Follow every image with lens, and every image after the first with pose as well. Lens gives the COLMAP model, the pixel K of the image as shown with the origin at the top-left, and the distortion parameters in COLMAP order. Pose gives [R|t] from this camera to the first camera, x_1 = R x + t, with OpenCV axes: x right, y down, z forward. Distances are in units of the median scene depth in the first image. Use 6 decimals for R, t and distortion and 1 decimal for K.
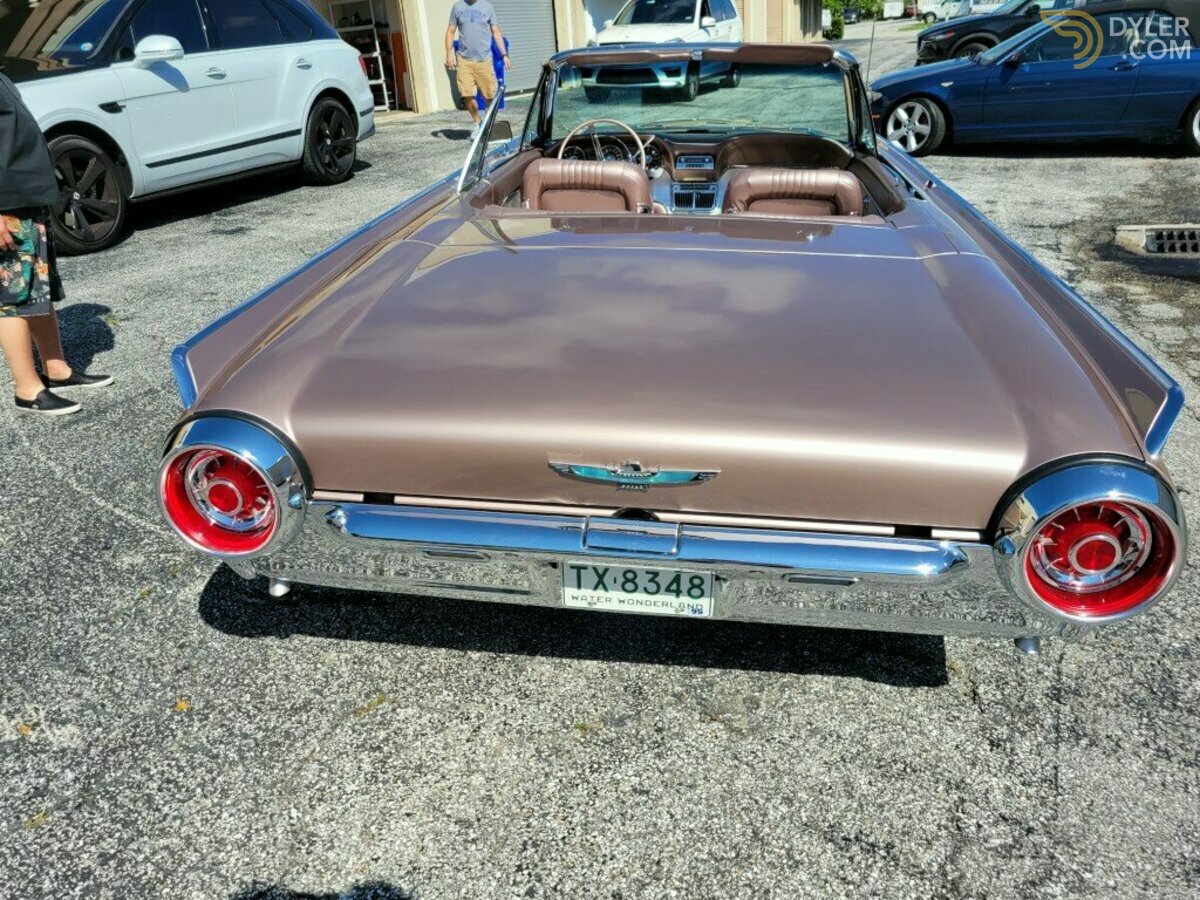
lens RADIAL K [[880.2, 0, 600.1], [0, 880.2, 443.7], [0, 0, 1]] dist [0.048744, -0.034323]
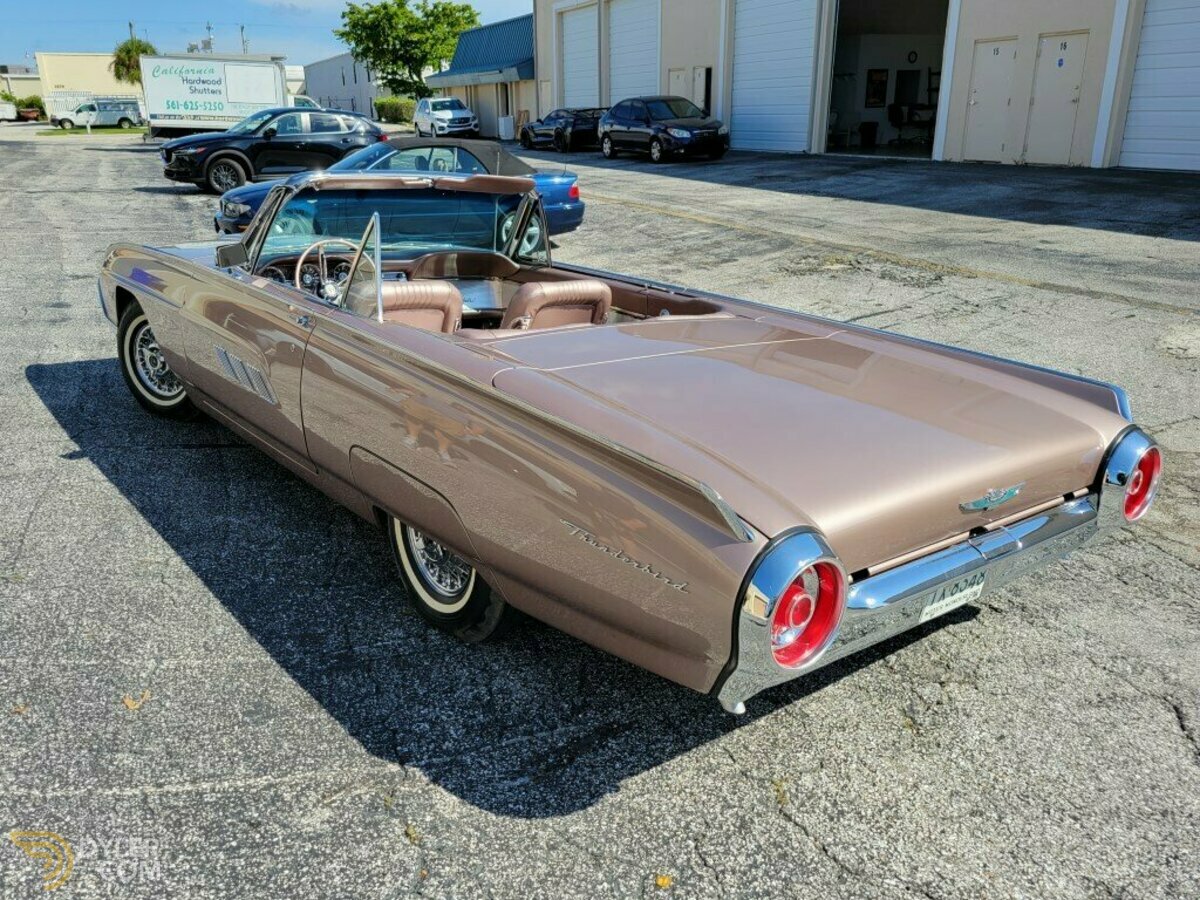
lens RADIAL K [[880.2, 0, 600.1], [0, 880.2, 443.7], [0, 0, 1]] dist [0.048744, -0.034323]
pose [[0.688936, -0.159106, 0.707144, -0.863945], [0.236806, 0.971481, -0.012128, -0.112185], [-0.685047, 0.175811, 0.706966, 0.261834]]
